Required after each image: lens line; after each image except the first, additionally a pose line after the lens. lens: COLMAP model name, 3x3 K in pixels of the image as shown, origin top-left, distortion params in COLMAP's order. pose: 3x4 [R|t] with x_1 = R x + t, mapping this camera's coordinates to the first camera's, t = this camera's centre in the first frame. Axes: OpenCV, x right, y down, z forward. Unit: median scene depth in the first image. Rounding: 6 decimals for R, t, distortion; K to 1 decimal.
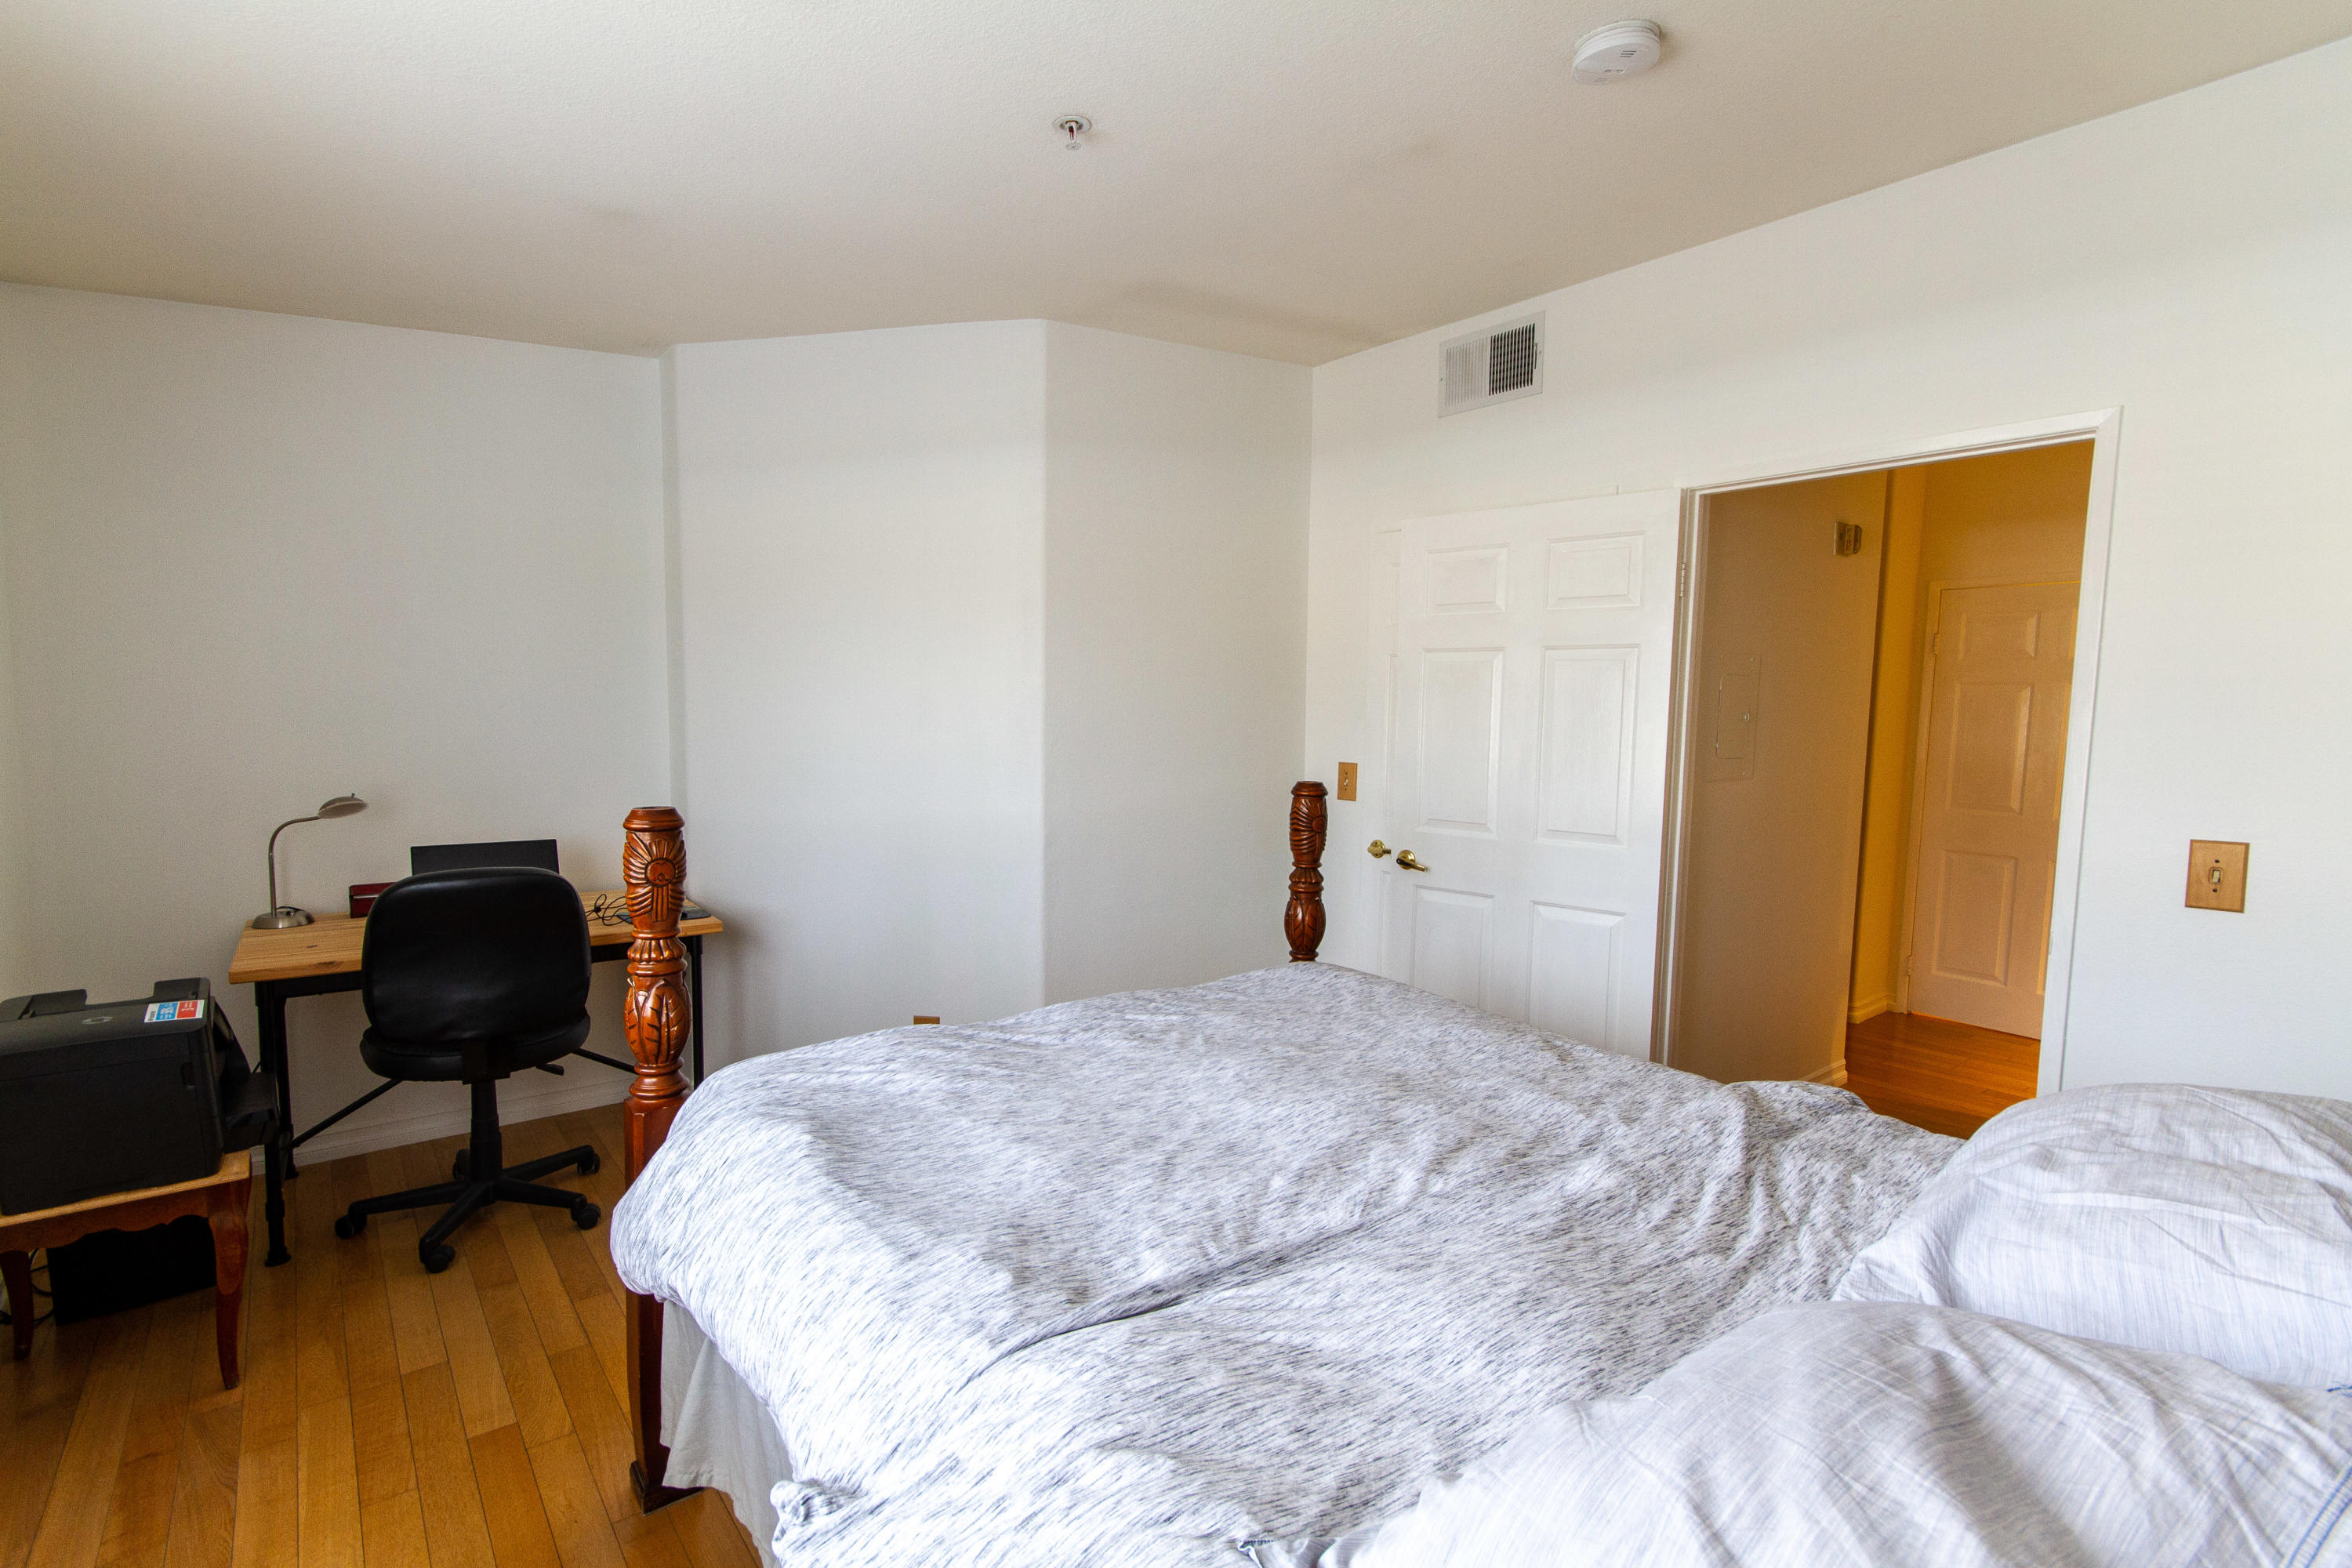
lens RADIAL K [[1080.0, 0, 1179.2], [0, 1080.0, 796.8], [0, 0, 1]] dist [-0.003406, -0.000145]
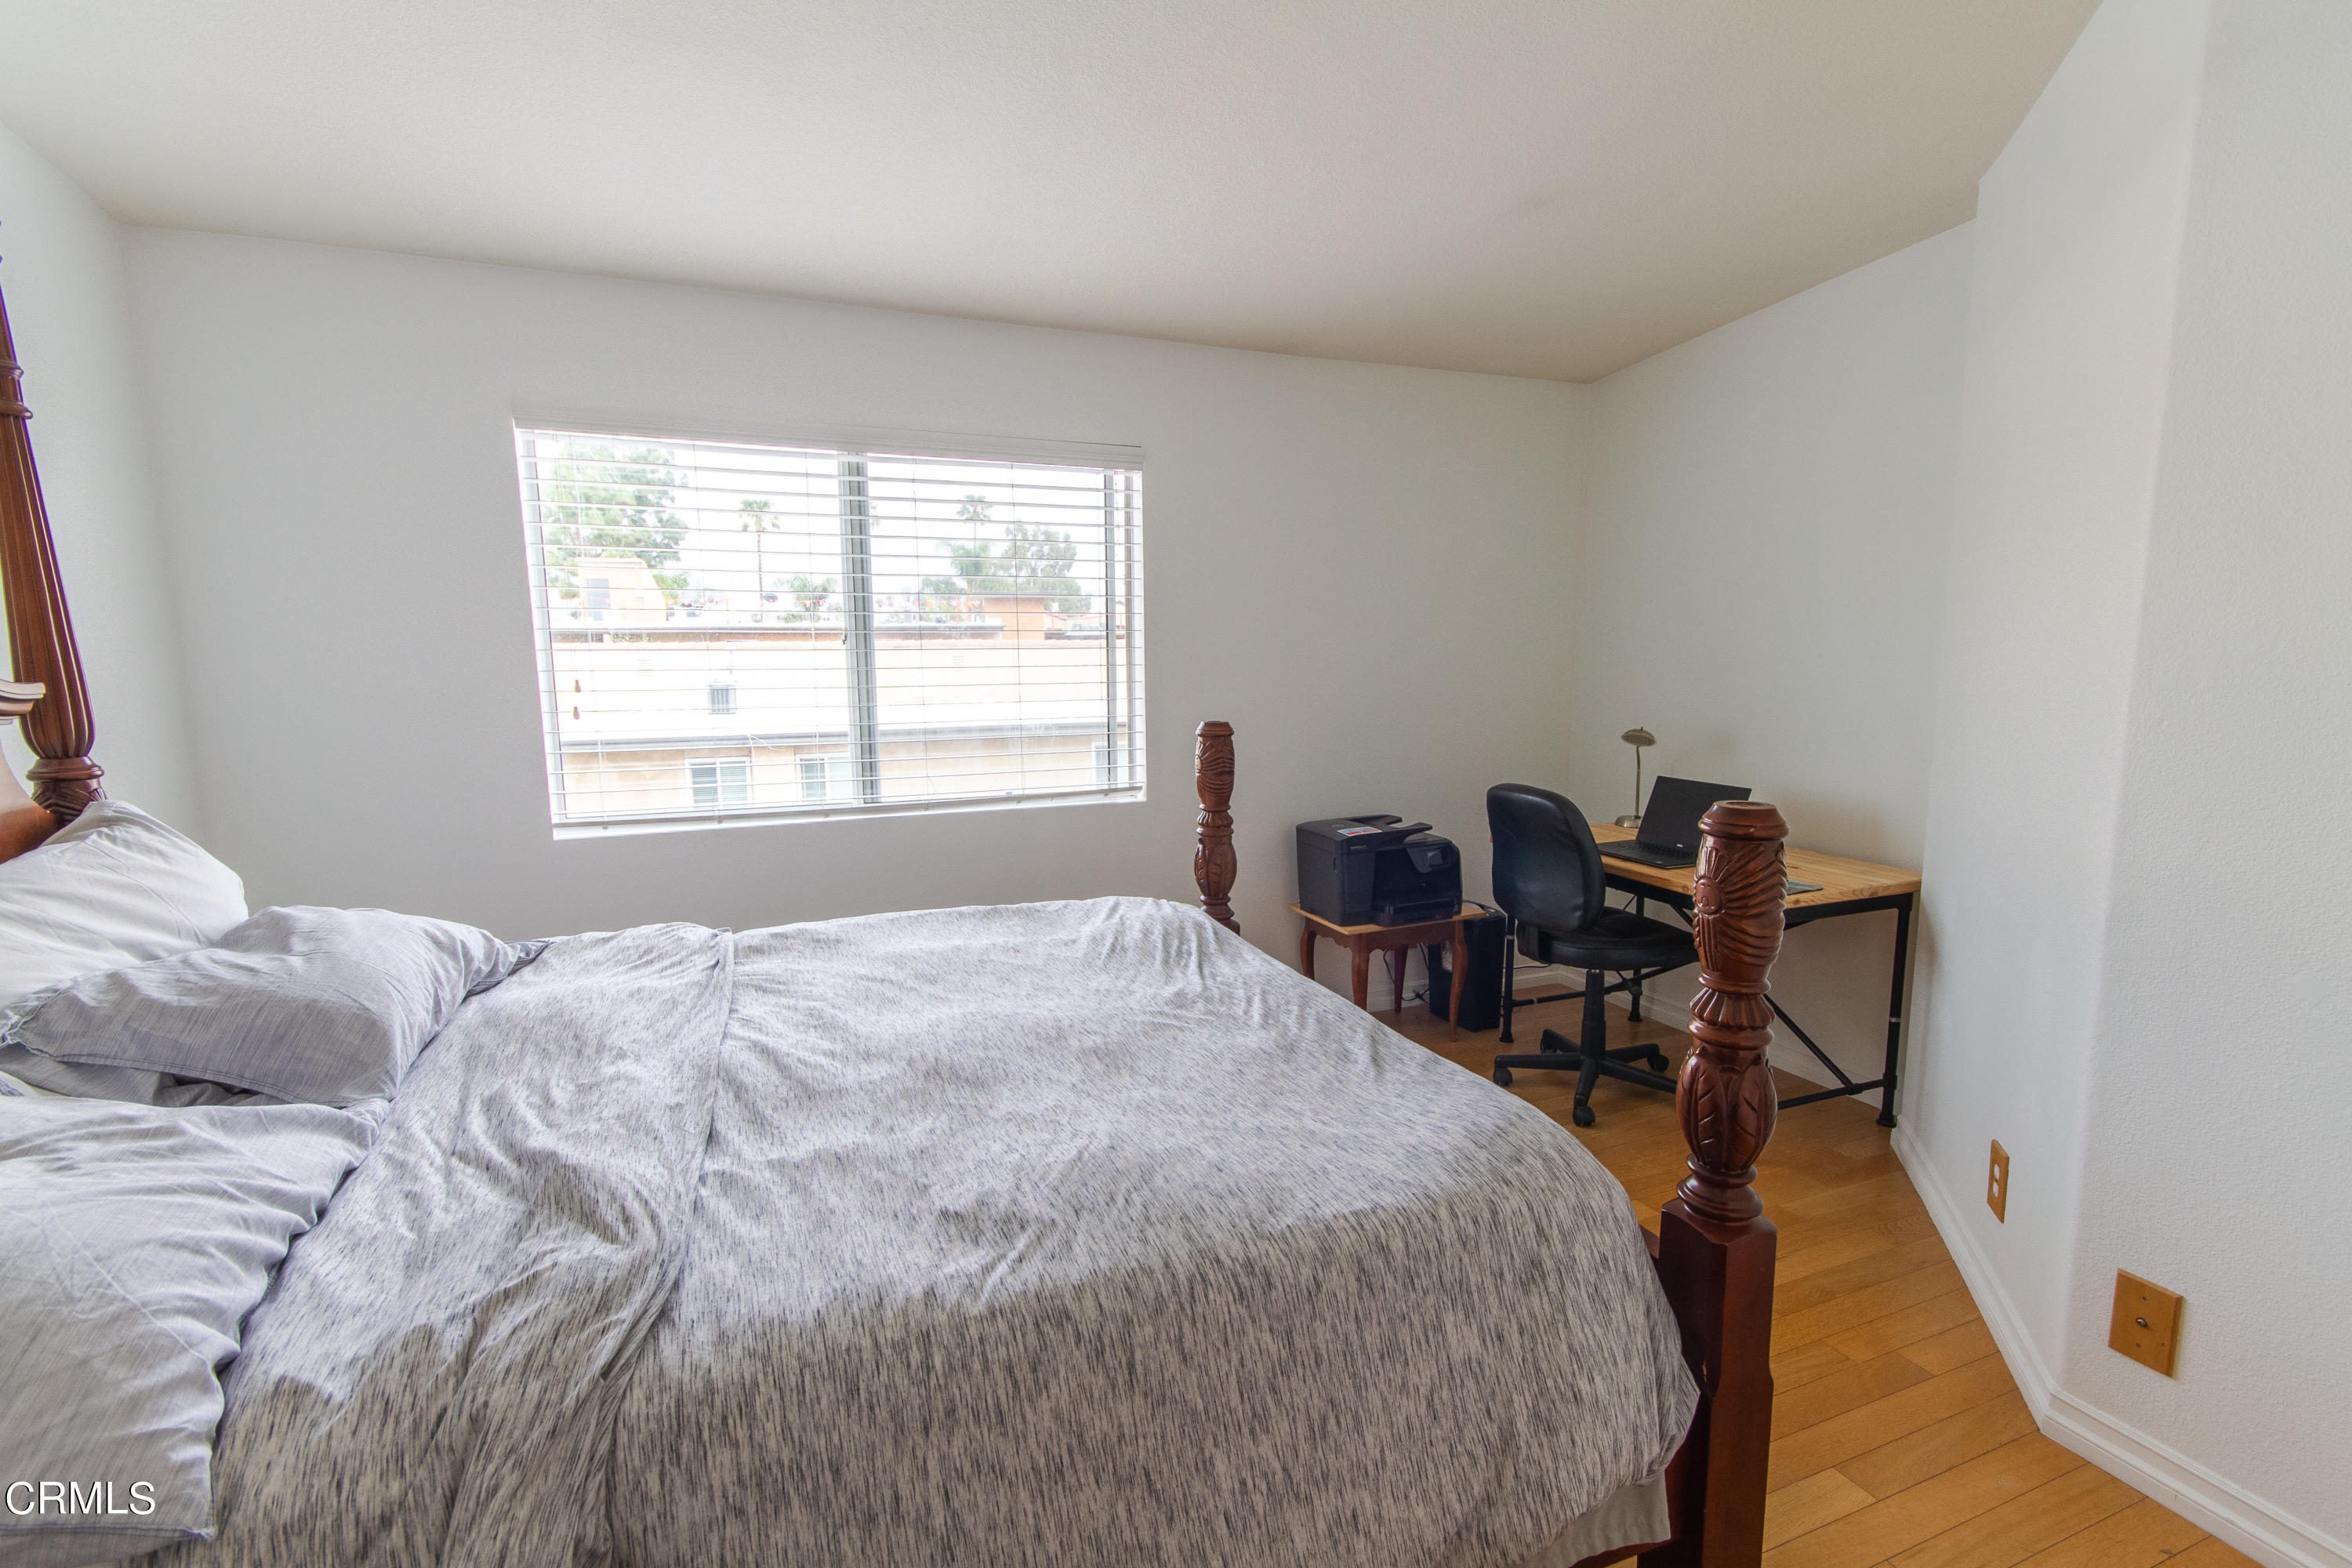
lens RADIAL K [[1080.0, 0, 1179.2], [0, 1080.0, 796.8], [0, 0, 1]] dist [-0.003406, -0.000145]
pose [[-0.269248, 0.115080, -0.956171, 1.165399], [-0.082144, 0.986473, 0.141858, -0.118267], [0.959561, 0.116739, -0.256153, 1.664862]]
